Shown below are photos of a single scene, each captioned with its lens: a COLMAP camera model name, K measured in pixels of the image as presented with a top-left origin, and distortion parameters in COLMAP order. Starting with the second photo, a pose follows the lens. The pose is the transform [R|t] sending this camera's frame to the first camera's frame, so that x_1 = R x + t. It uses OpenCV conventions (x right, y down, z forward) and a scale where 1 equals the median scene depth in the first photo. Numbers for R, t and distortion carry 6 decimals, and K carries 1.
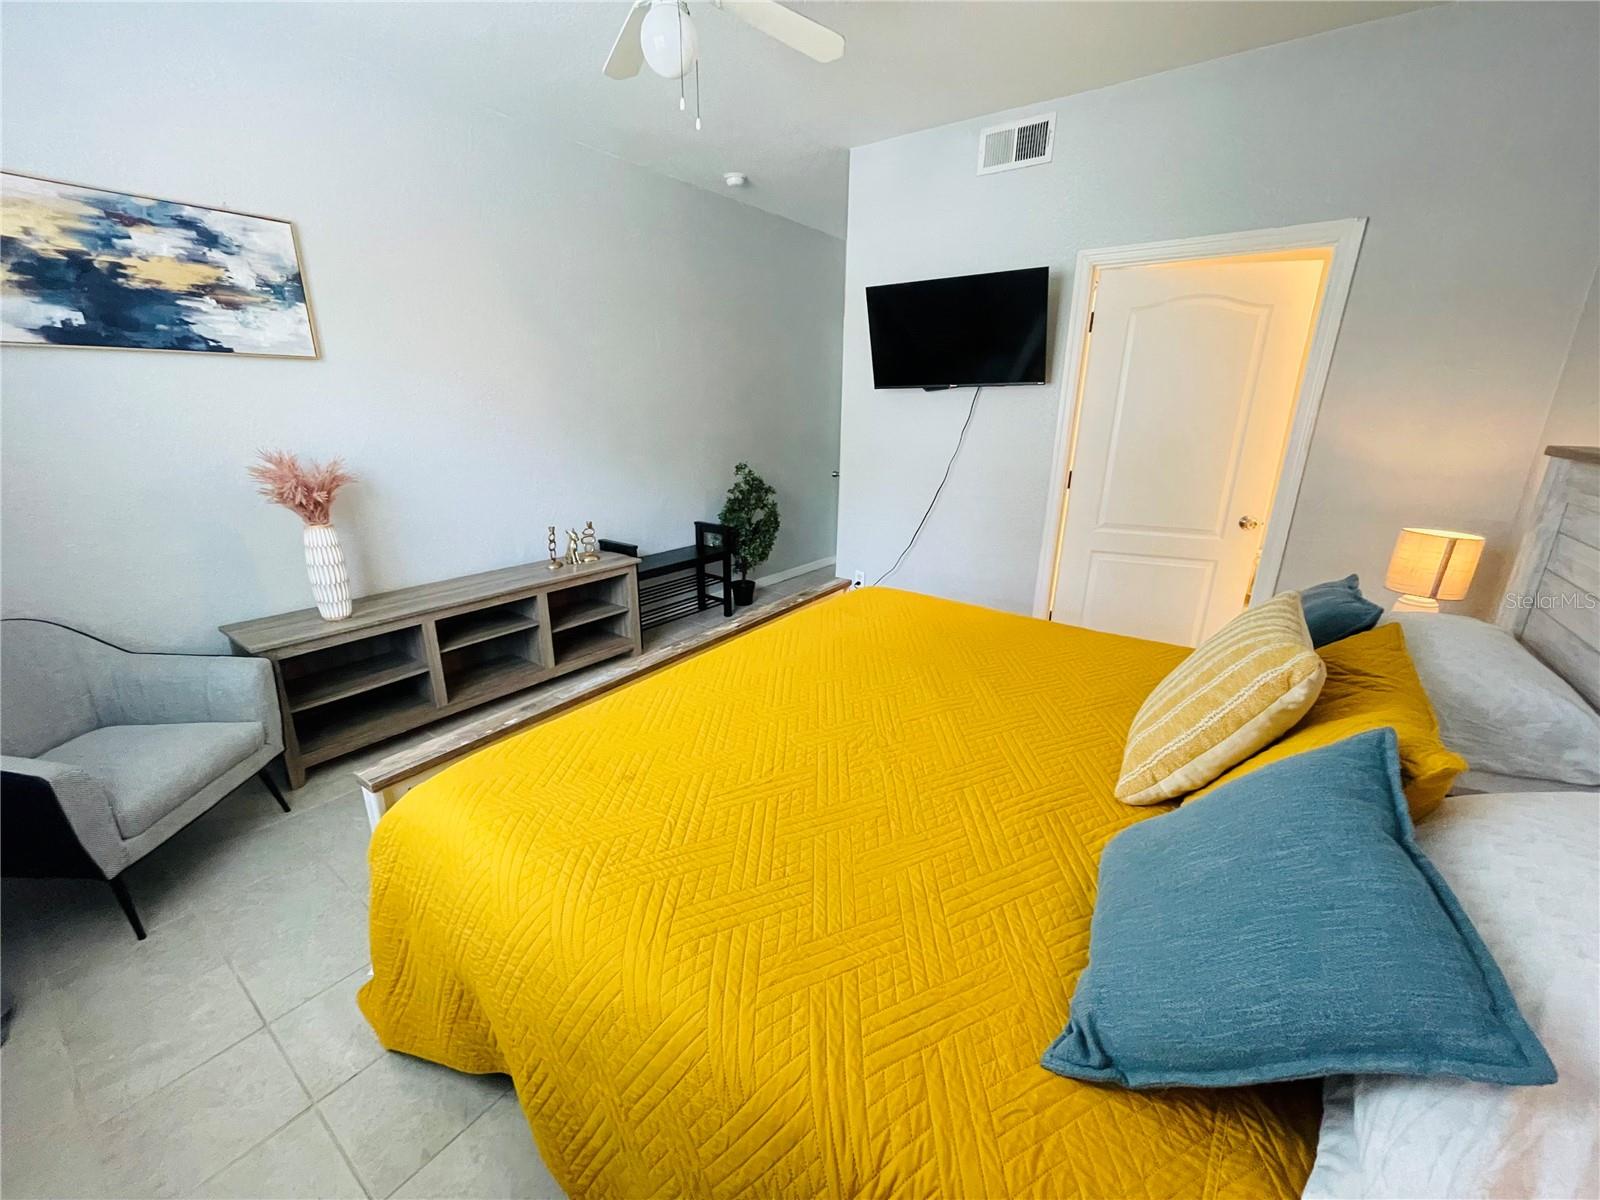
lens RADIAL K [[645.8, 0, 795.7], [0, 645.8, 606.6], [0, 0, 1]] dist [0.000225, -0.002232]
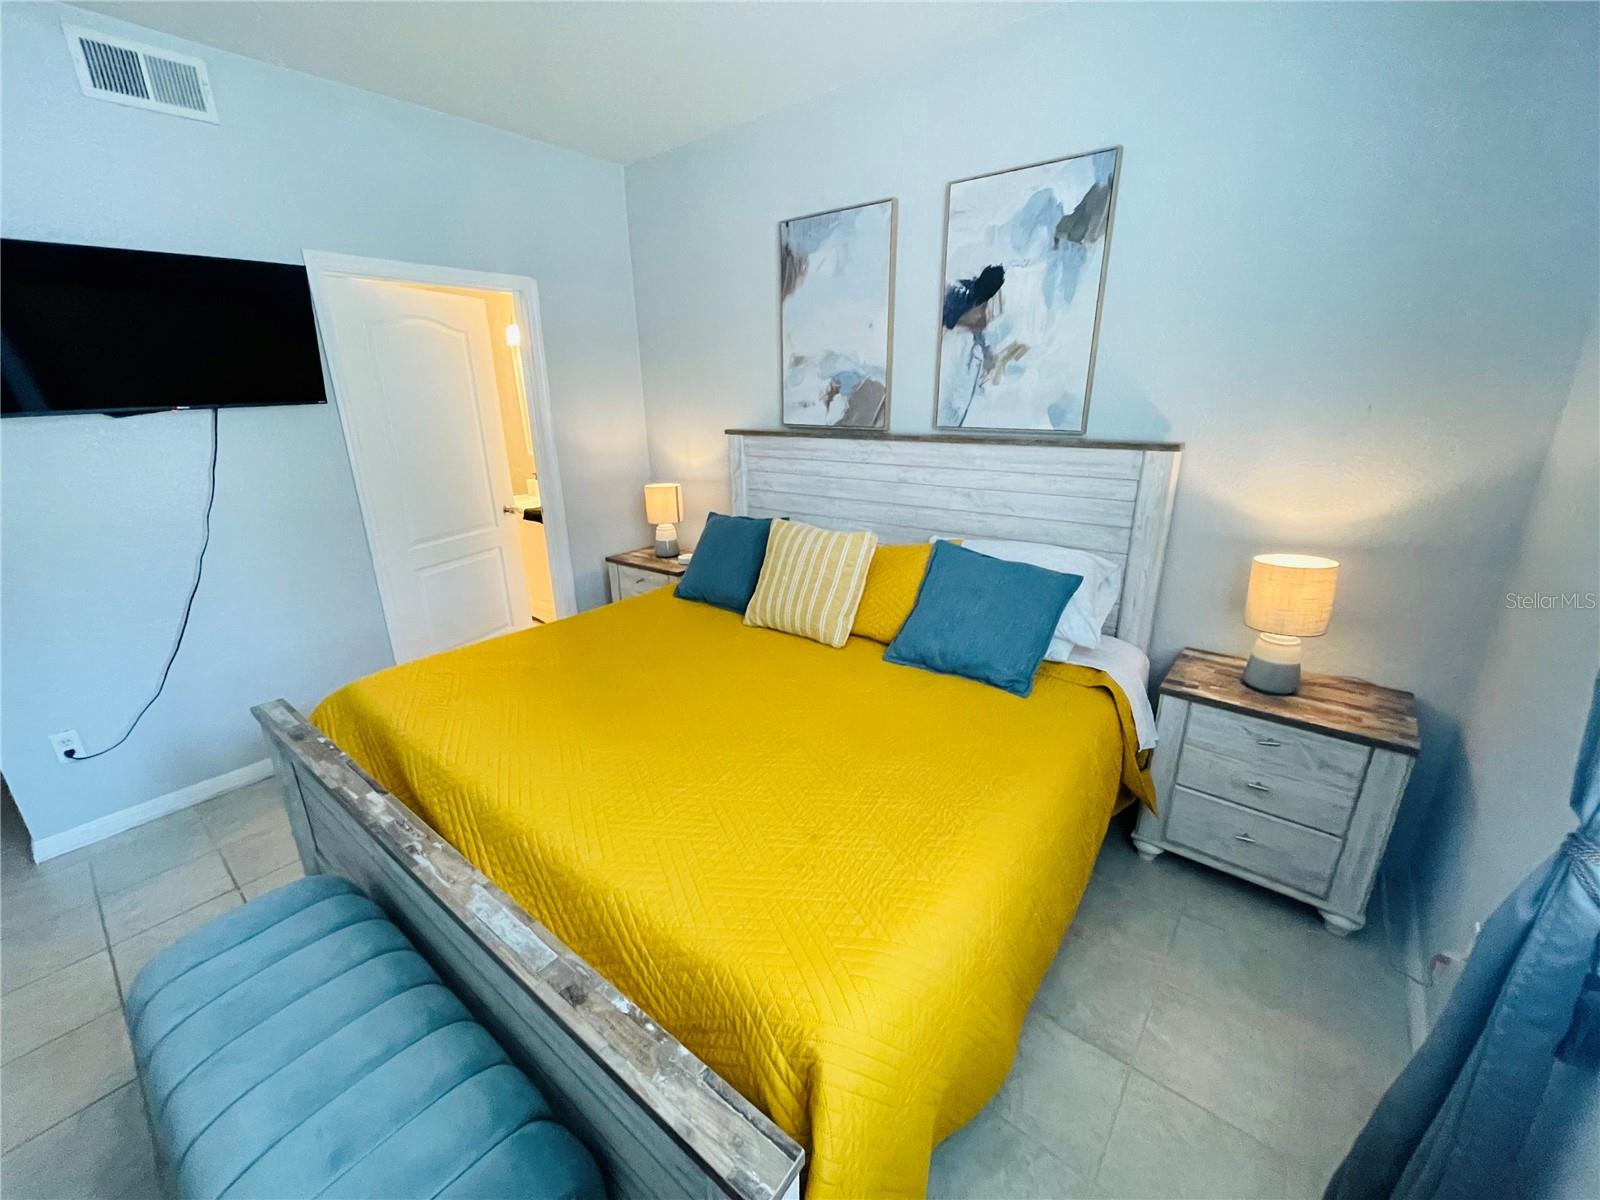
lens RADIAL K [[645.8, 0, 797.4], [0, 645.8, 603.3], [0, 0, 1]] dist [0.000225, -0.002232]
pose [[0.050771, -0.320891, 0.945754, -0.468290], [0.325312, 0.900643, 0.288121, -0.144929], [-0.944243, 0.293037, 0.150116, 0.350794]]
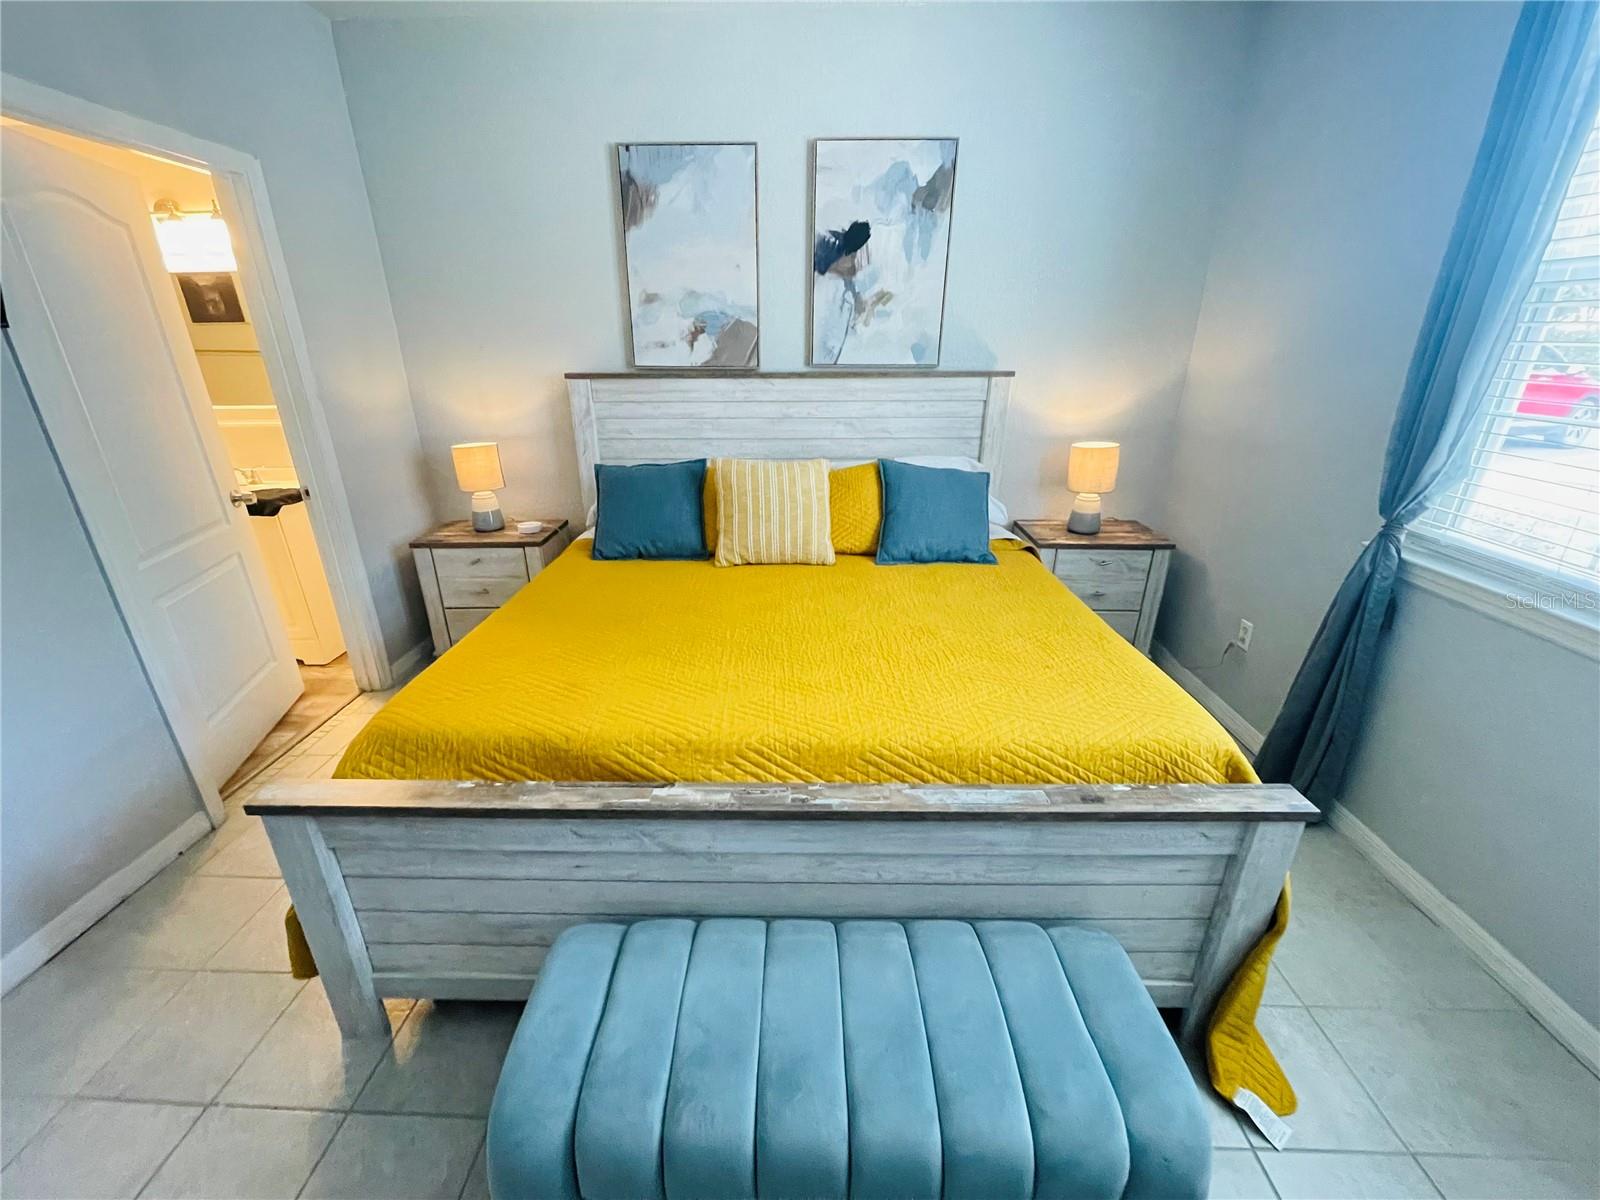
lens RADIAL K [[645.8, 0, 796.9], [0, 645.8, 598.2], [0, 0, 1]] dist [0.000225, -0.002232]
pose [[-0.564522, -0.309231, 0.765304, -0.398644], [0.258420, 0.814348, 0.519670, -0.272816], [-0.783922, 0.491135, -0.379806, 0.798041]]
